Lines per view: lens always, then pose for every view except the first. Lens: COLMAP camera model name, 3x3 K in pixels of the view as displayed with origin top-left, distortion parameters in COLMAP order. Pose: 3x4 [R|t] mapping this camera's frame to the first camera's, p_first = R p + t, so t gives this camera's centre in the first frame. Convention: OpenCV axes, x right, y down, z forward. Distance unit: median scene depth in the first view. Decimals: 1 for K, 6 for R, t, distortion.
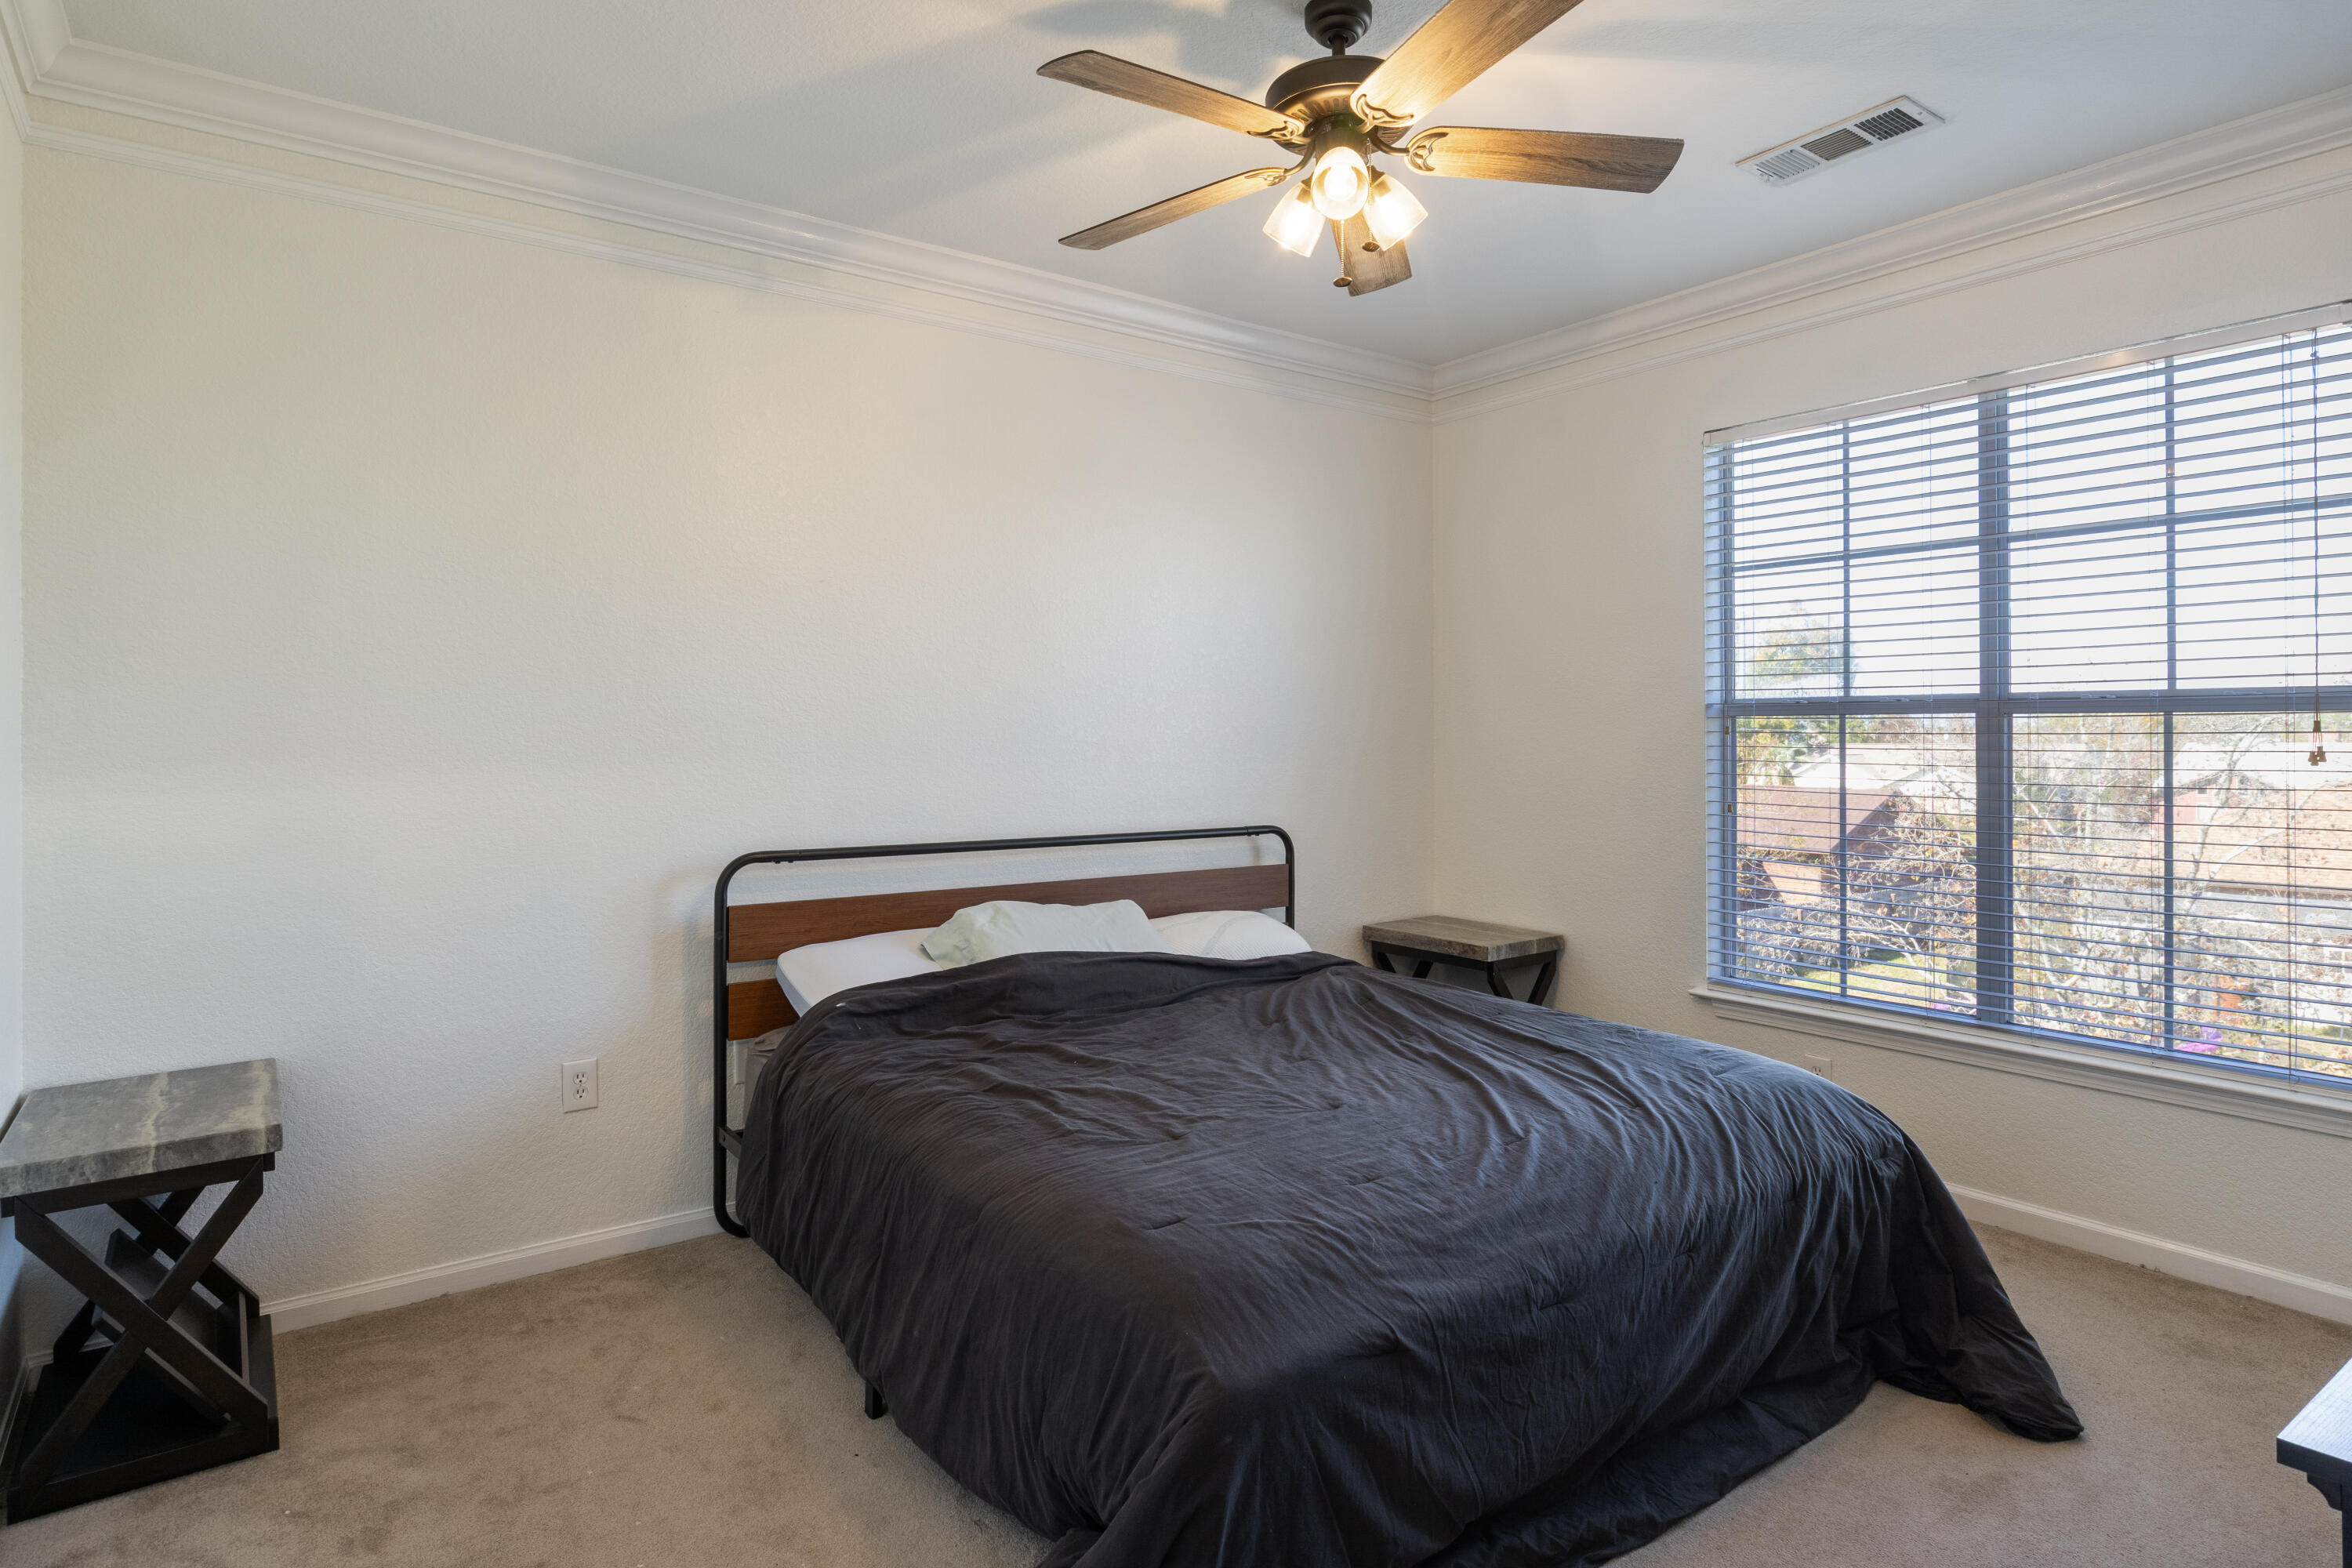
lens RADIAL K [[1274.4, 0, 1172.0], [0, 1274.4, 753.0], [0, 0, 1]] dist [0.001807, -0.000764]
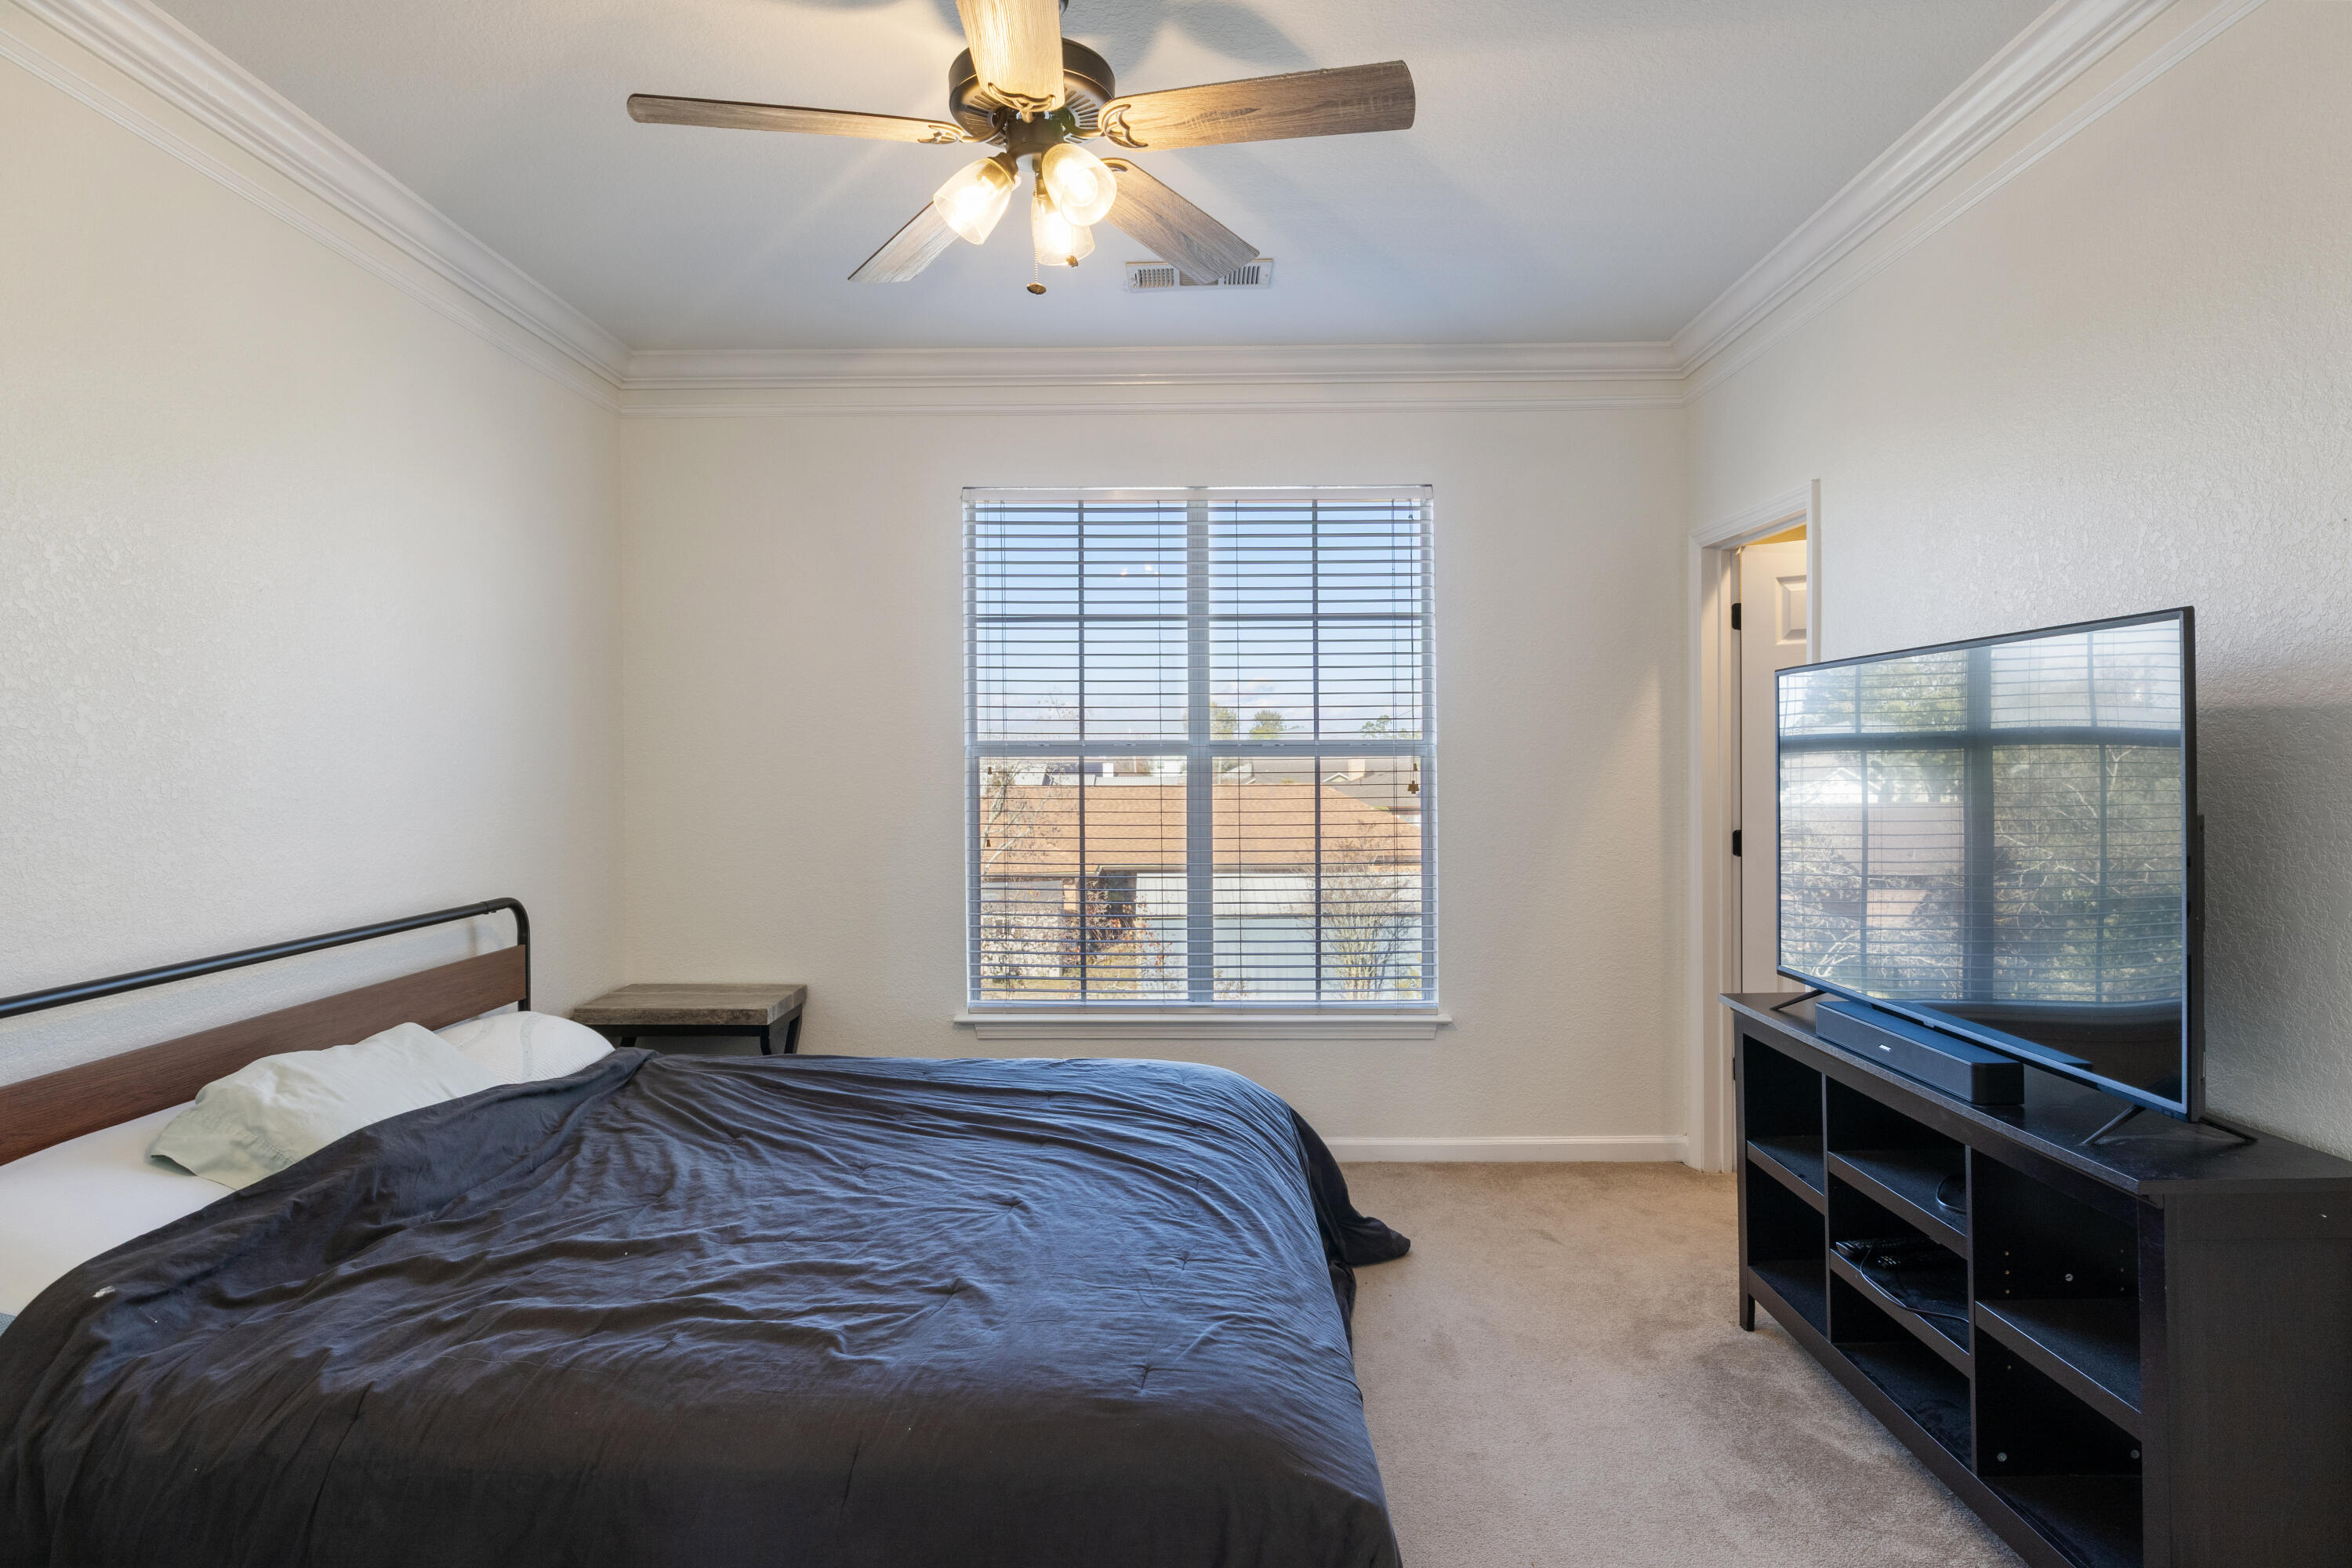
lens RADIAL K [[1265.1, 0, 1176.0], [0, 1265.1, 784.0], [0, 0, 1]] dist [0.001550, -0.000008]
pose [[0.602451, -0.017863, 0.797956, -0.370388], [0.015228, 0.999825, 0.010884, -0.018374], [-0.798010, 0.005594, 0.602618, 0.270744]]
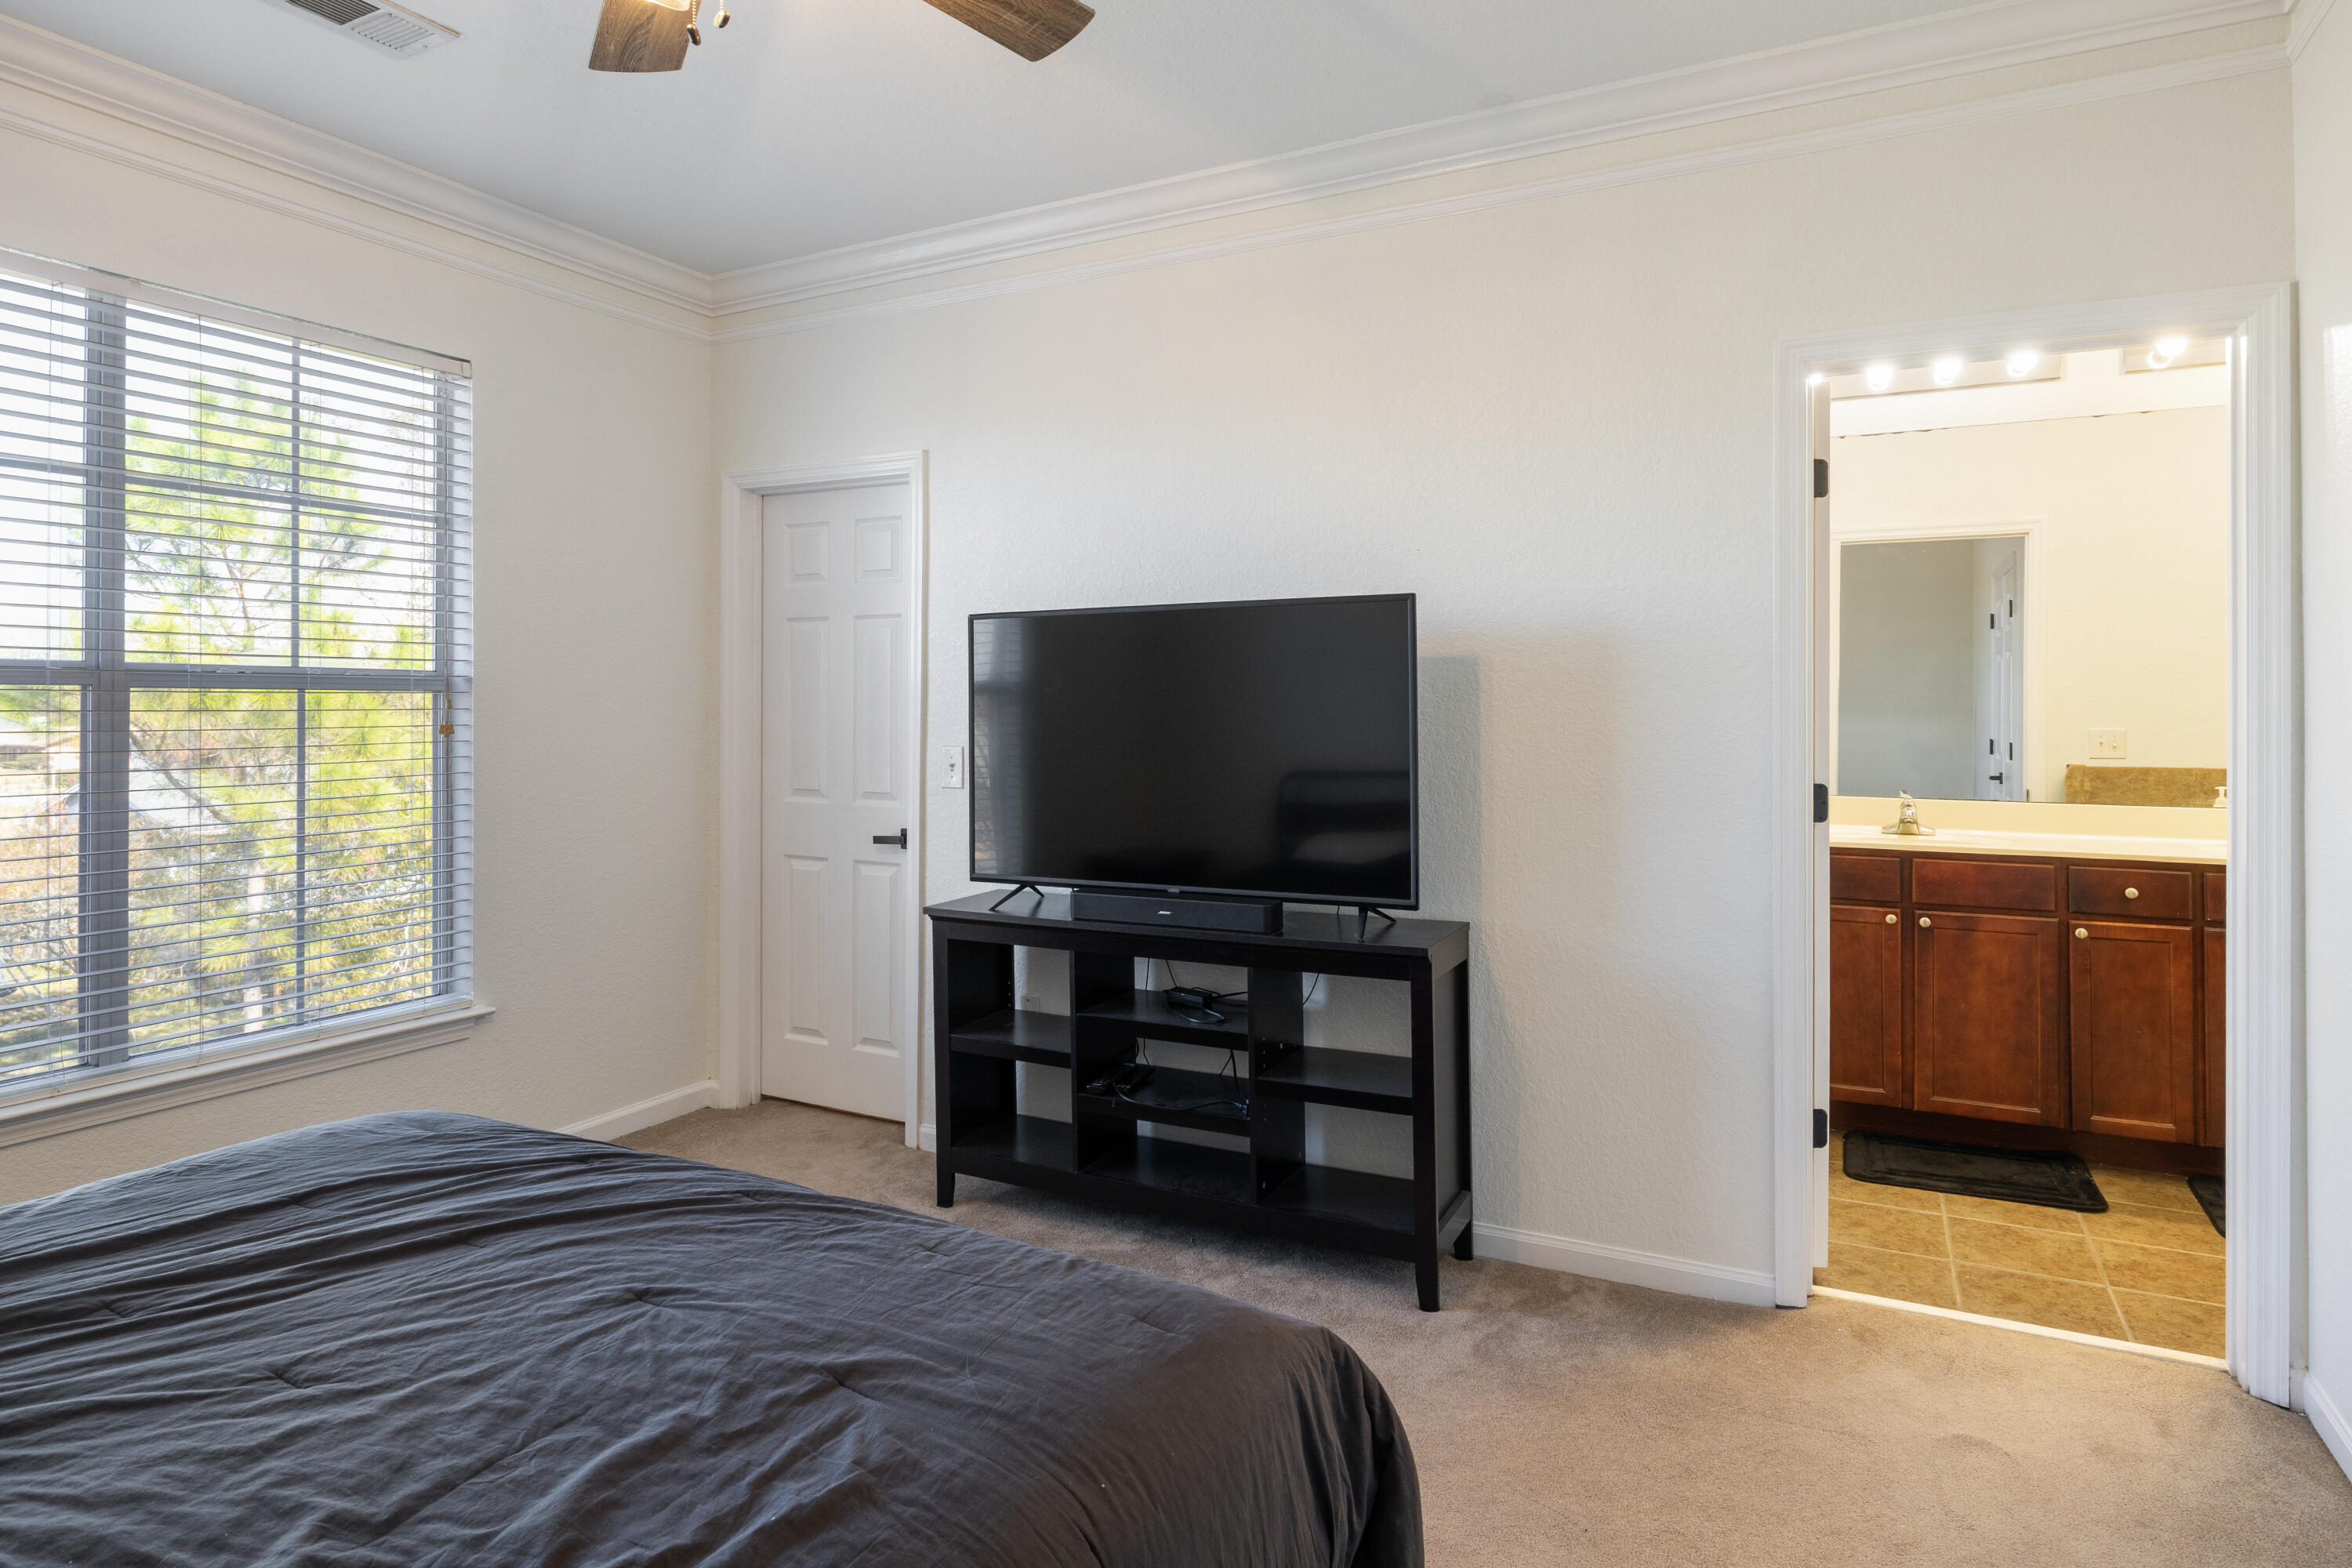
lens RADIAL K [[1294.8, 0, 1187.9], [0, 1294.8, 710.1], [0, 0, 1]] dist [0.002388, 0.000644]
pose [[-0.444518, 0.003550, 0.895763, -0.414210], [0.016854, 0.999848, 0.004401, -0.007573], [-0.895612, 0.017053, -0.444510, 0.755850]]
